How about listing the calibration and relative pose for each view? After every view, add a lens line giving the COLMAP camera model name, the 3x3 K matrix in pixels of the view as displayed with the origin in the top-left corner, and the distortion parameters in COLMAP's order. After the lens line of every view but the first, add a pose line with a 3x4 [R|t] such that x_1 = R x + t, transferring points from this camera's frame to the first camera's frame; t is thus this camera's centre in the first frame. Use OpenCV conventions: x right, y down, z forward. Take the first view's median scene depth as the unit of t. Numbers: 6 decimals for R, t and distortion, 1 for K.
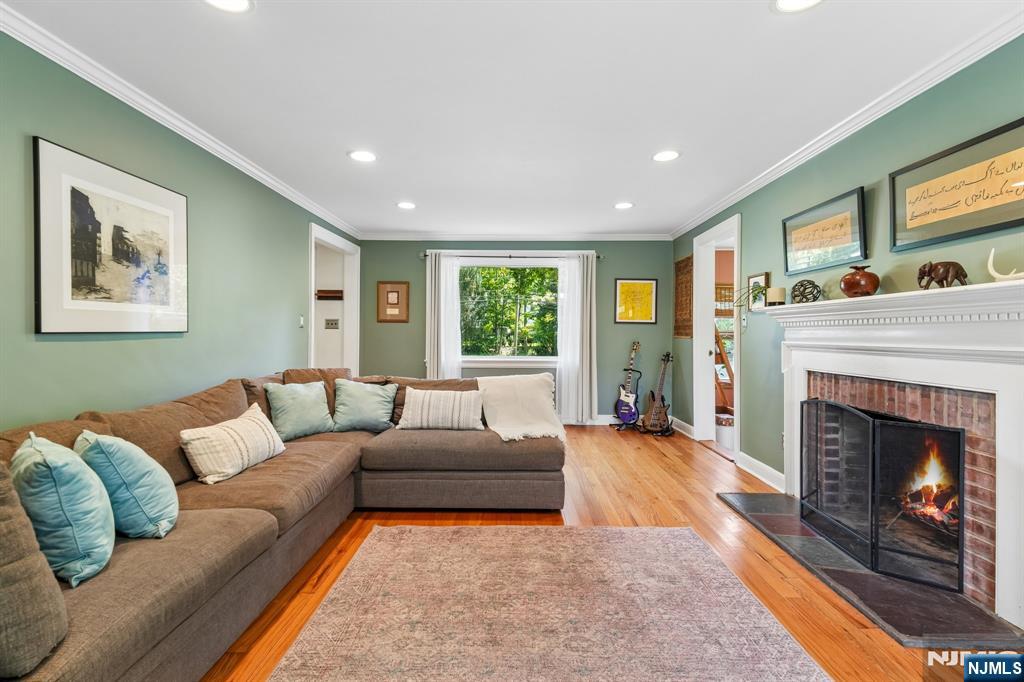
lens RADIAL K [[499.1, 0, 511.5], [0, 499.1, 338.0], [0, 0, 1]] dist [0.021593, -0.003172]
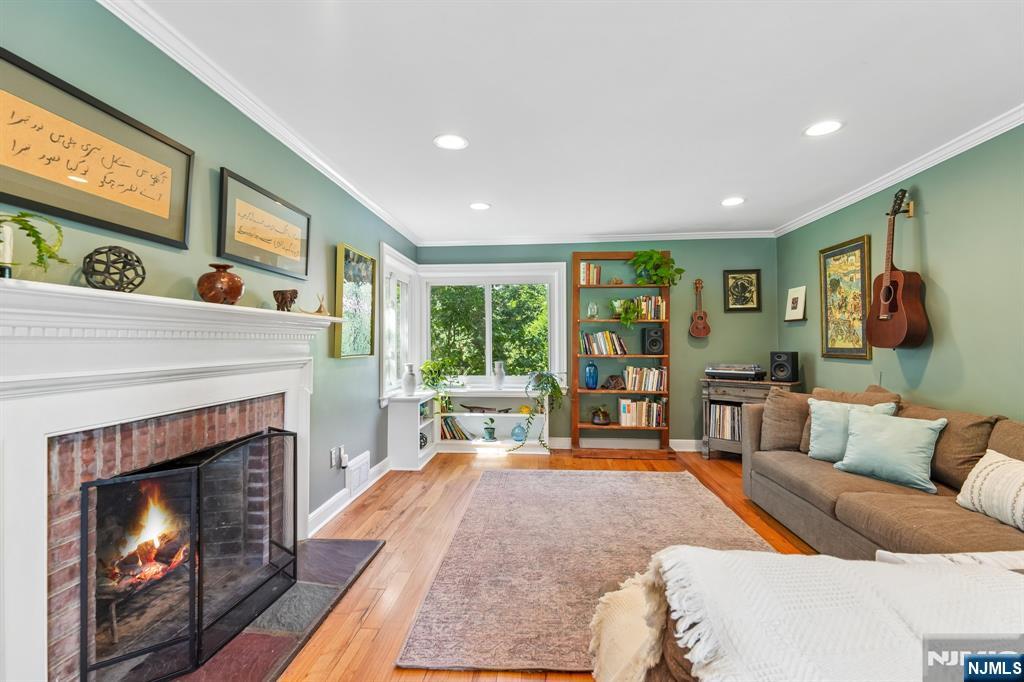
lens RADIAL K [[499.1, 0, 514.4], [0, 499.1, 336.8], [0, 0, 1]] dist [0.021593, -0.003172]
pose [[-0.998484, 0.002217, 0.055005, 0.198602], [0.002238, 0.999997, 0.000320, -0.031066], [-0.055004, 0.000443, -0.998486, 1.840146]]
